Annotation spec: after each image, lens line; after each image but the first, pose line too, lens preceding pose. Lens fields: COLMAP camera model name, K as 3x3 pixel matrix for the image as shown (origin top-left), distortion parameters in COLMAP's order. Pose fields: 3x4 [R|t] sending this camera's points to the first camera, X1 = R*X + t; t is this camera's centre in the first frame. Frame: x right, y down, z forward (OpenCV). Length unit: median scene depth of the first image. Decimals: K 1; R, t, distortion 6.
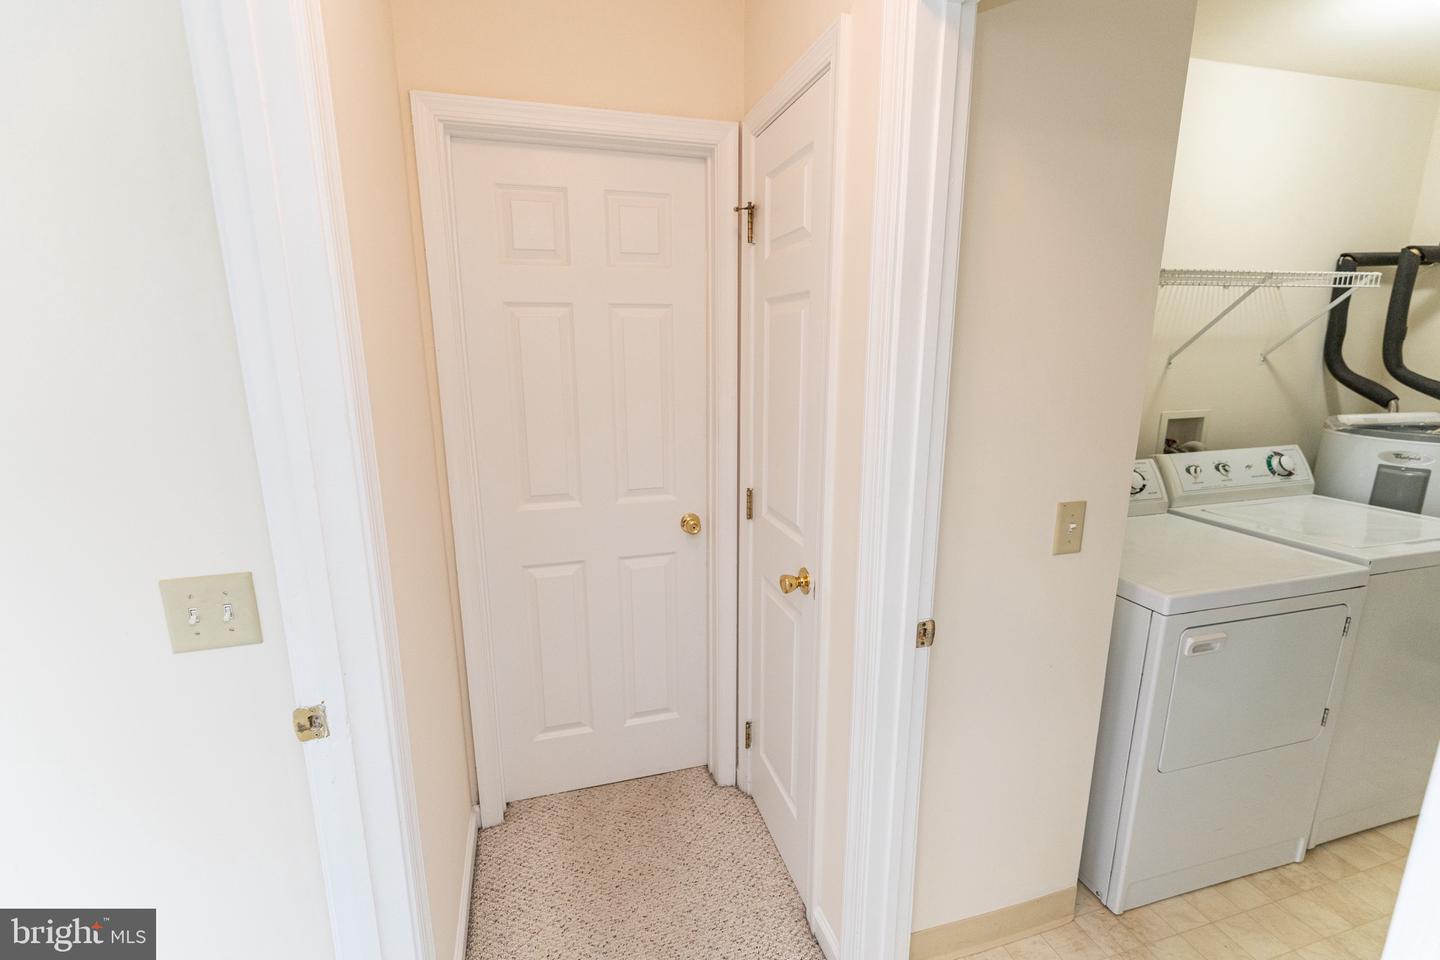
lens RADIAL K [[629.7, 0, 703.8], [0, 629.7, 482.7], [0, 0, 1]] dist [0.003051, 0.000379]
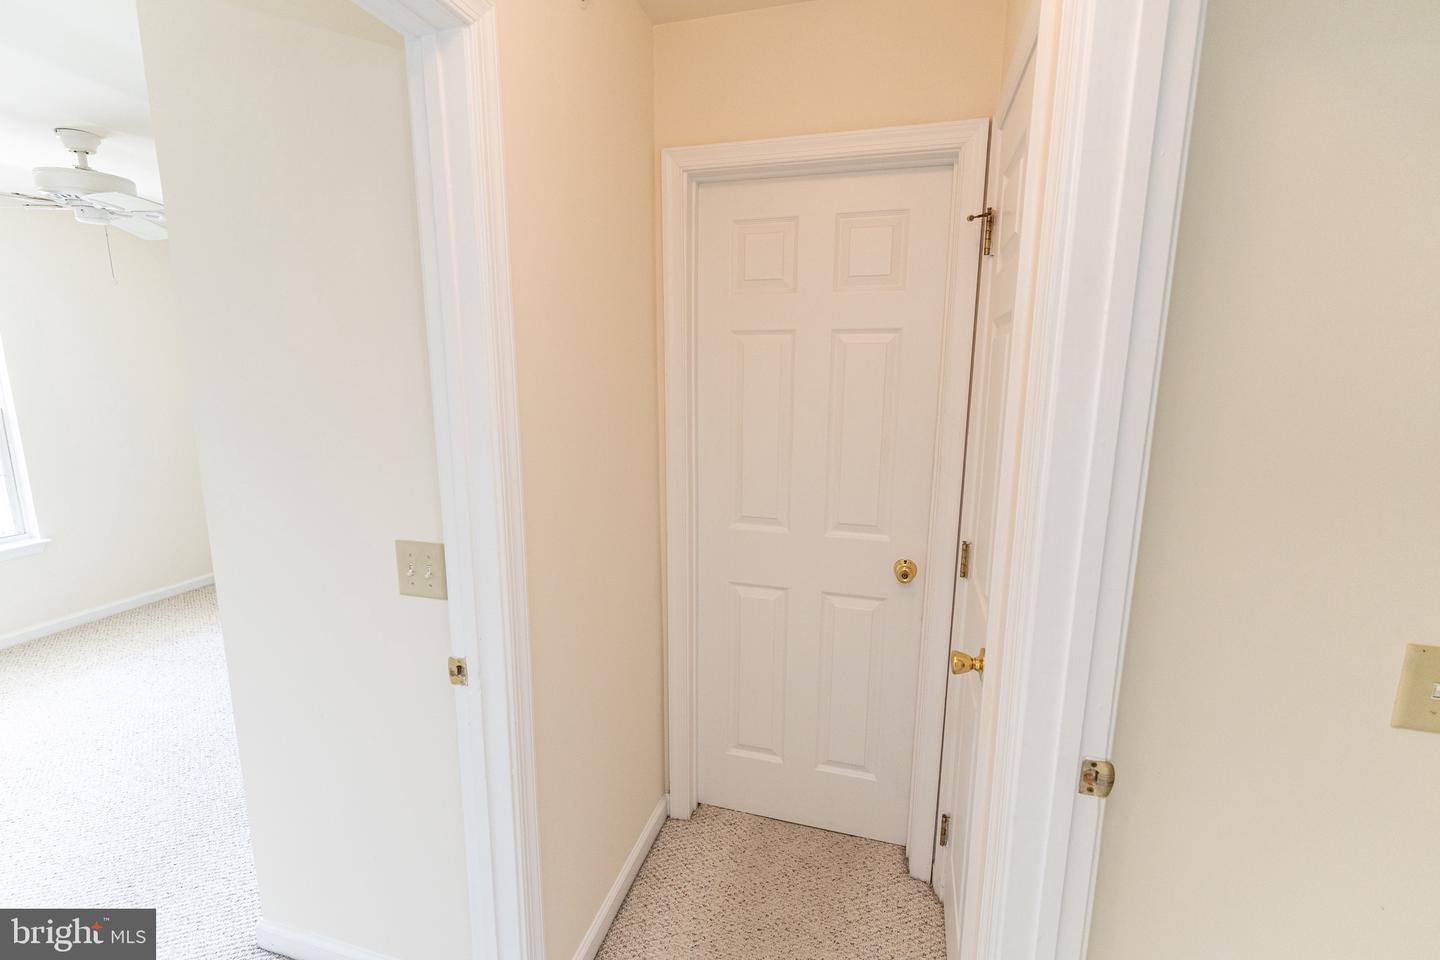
lens RADIAL K [[629.7, 0, 703.8], [0, 629.7, 482.7], [0, 0, 1]] dist [0.003051, 0.000379]
pose [[0.842502, 0.105984, -0.528164, 0.226810], [-0.123030, 0.992399, 0.002887, -0.030305], [0.524455, 0.062548, 0.849138, 0.092659]]
